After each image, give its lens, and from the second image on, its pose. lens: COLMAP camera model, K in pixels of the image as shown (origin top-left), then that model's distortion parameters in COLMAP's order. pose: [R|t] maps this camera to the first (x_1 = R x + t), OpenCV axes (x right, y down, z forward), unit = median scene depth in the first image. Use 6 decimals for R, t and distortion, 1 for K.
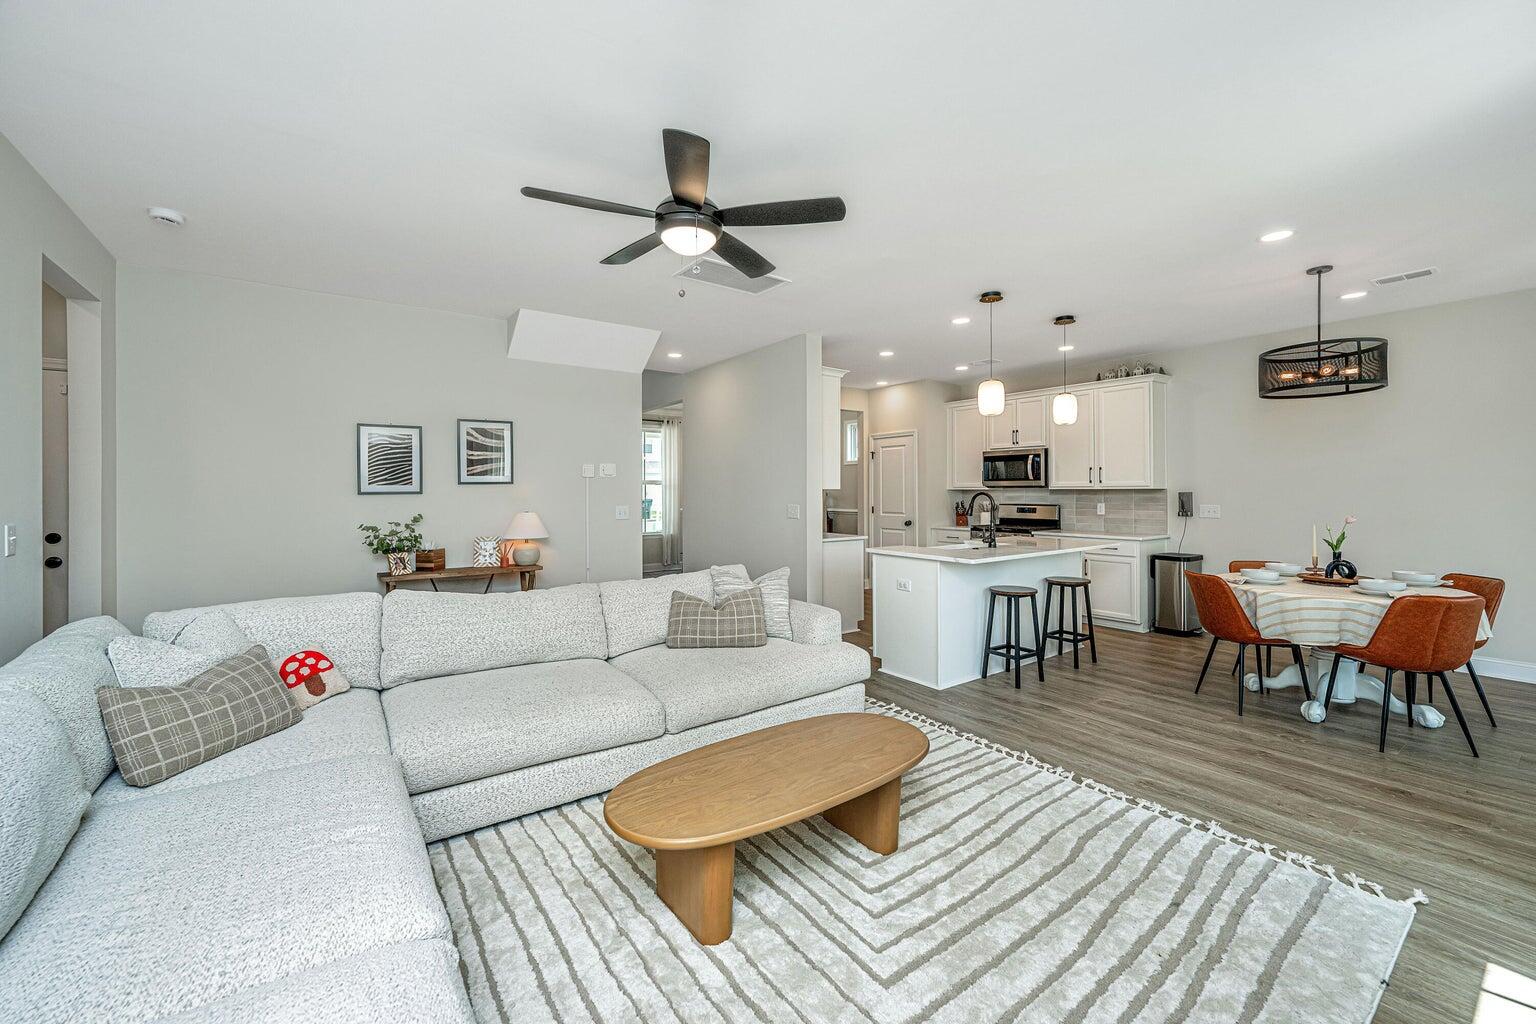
lens RADIAL K [[615.8, 0, 771.6], [0, 615.8, 490.5], [0, 0, 1]] dist [-0.000352, -0.000289]
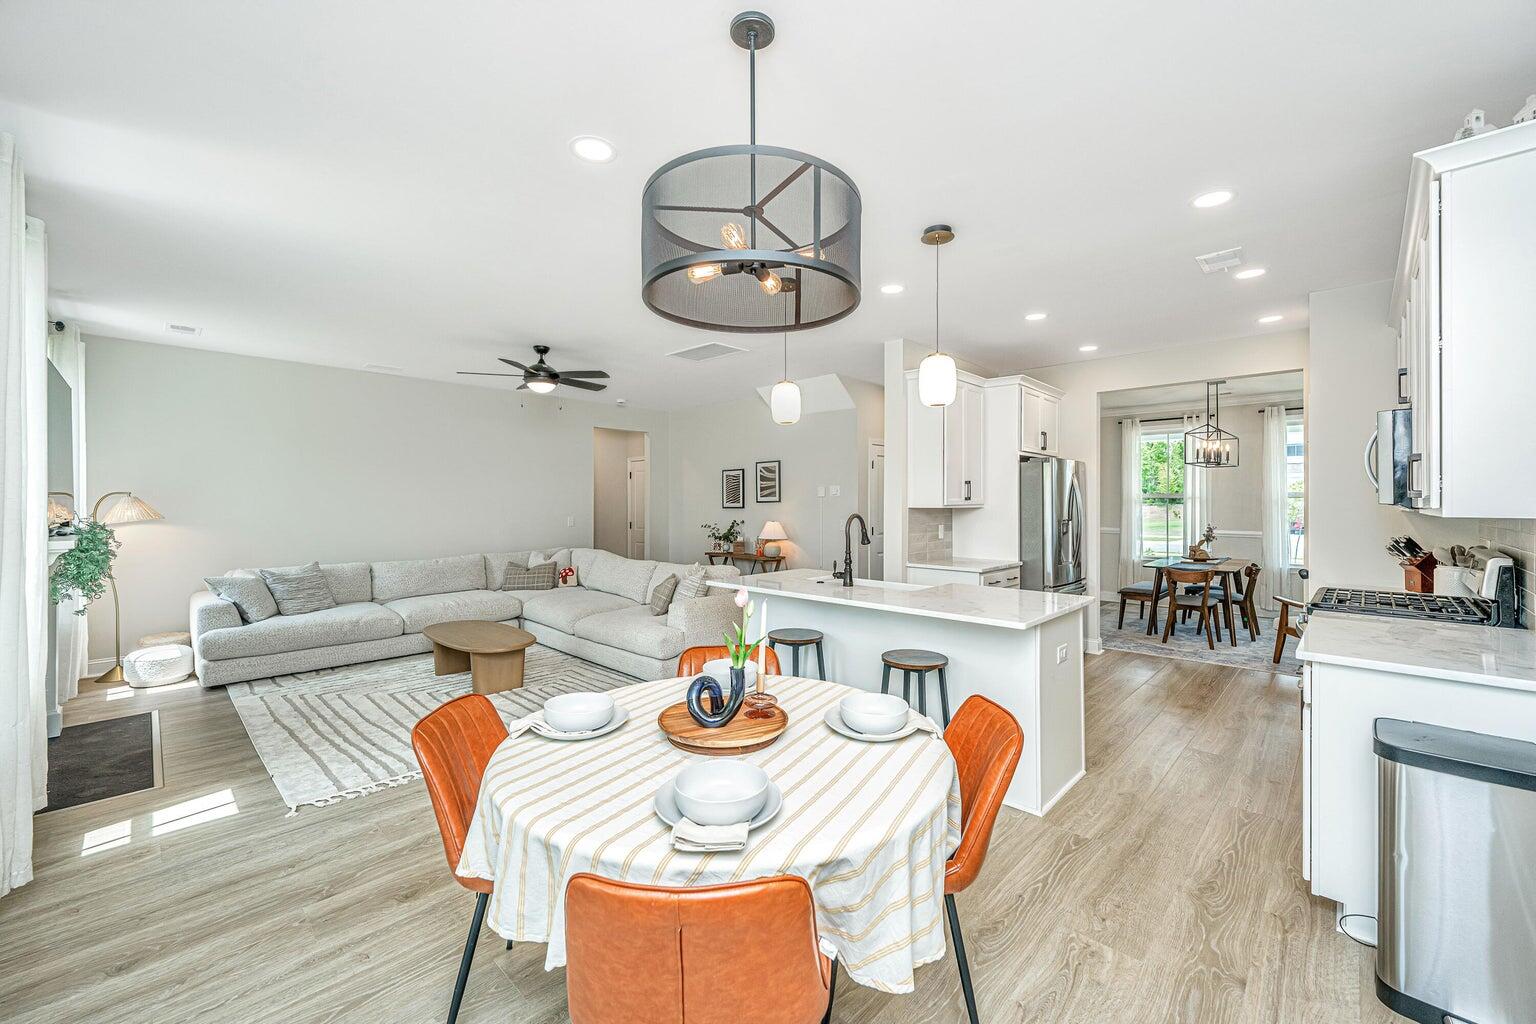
lens RADIAL K [[608.6, 0, 771.8], [0, 608.6, 505.1], [0, 0, 1]] dist [-0.001683, 0.000084]
pose [[0.173072, 0.006763, -0.984886, 1.067421], [-0.001118, 0.999977, 0.006670, -0.014234], [0.984909, -0.000053, 0.173076, 0.754667]]
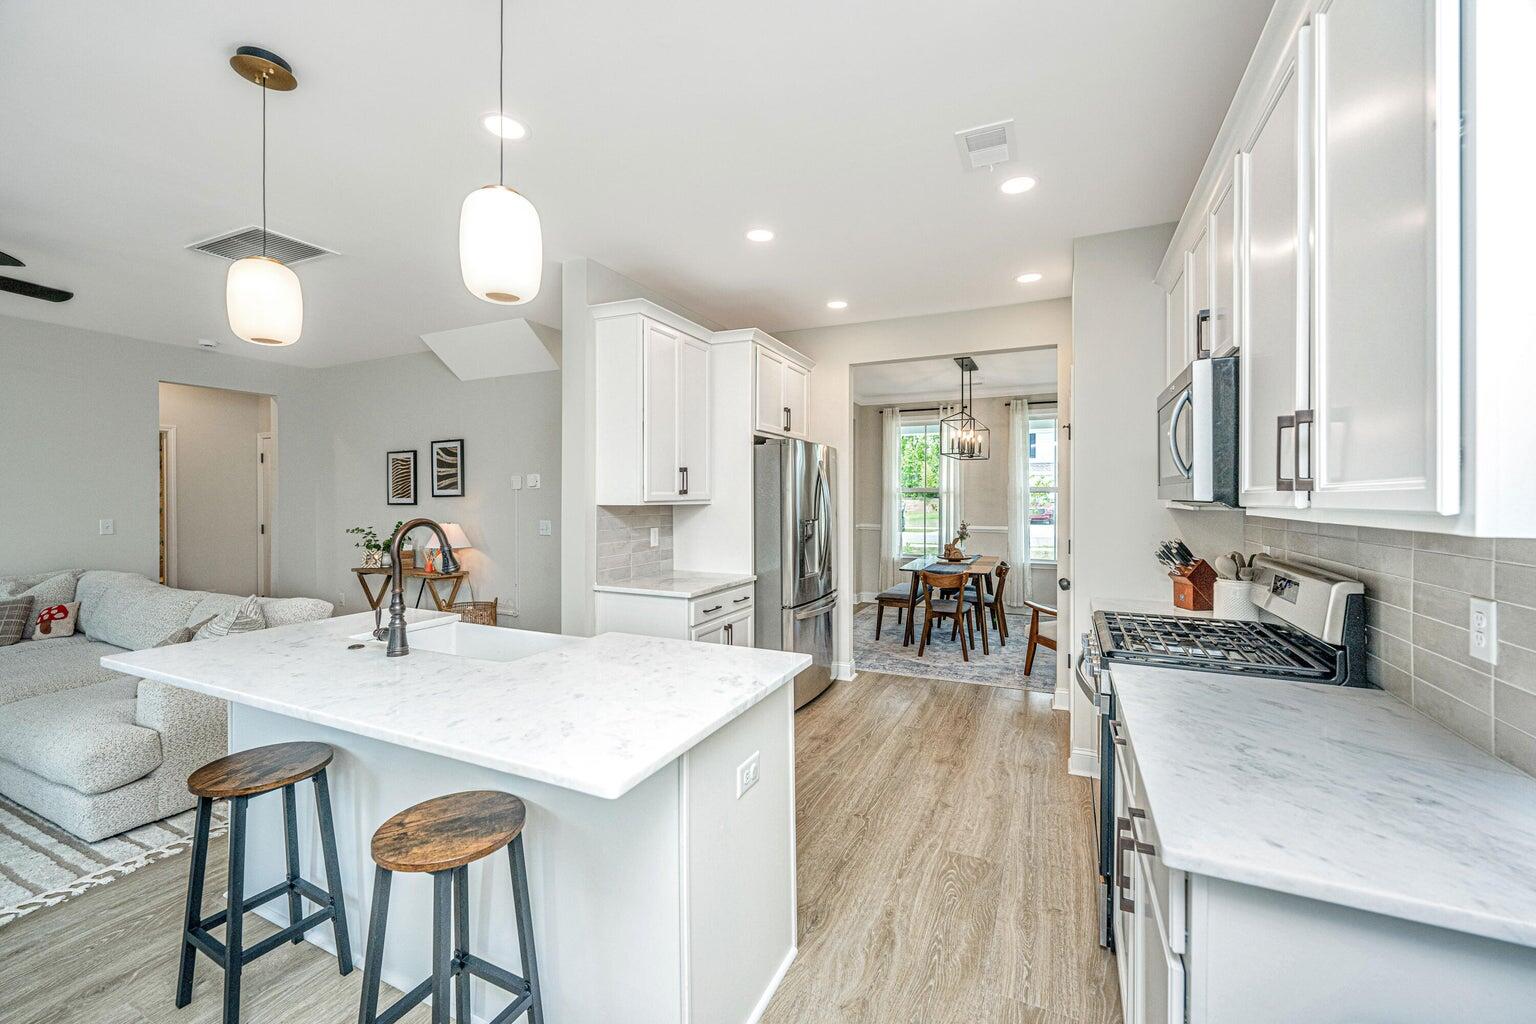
lens RADIAL K [[608.6, 0, 771.8], [0, 608.6, 505.1], [0, 0, 1]] dist [-0.001683, 0.000084]
pose [[0.479913, 0.015103, -0.877186, 0.812720], [-0.002716, 0.999873, 0.015729, -0.014819], [0.877312, -0.005167, 0.479893, 1.001160]]
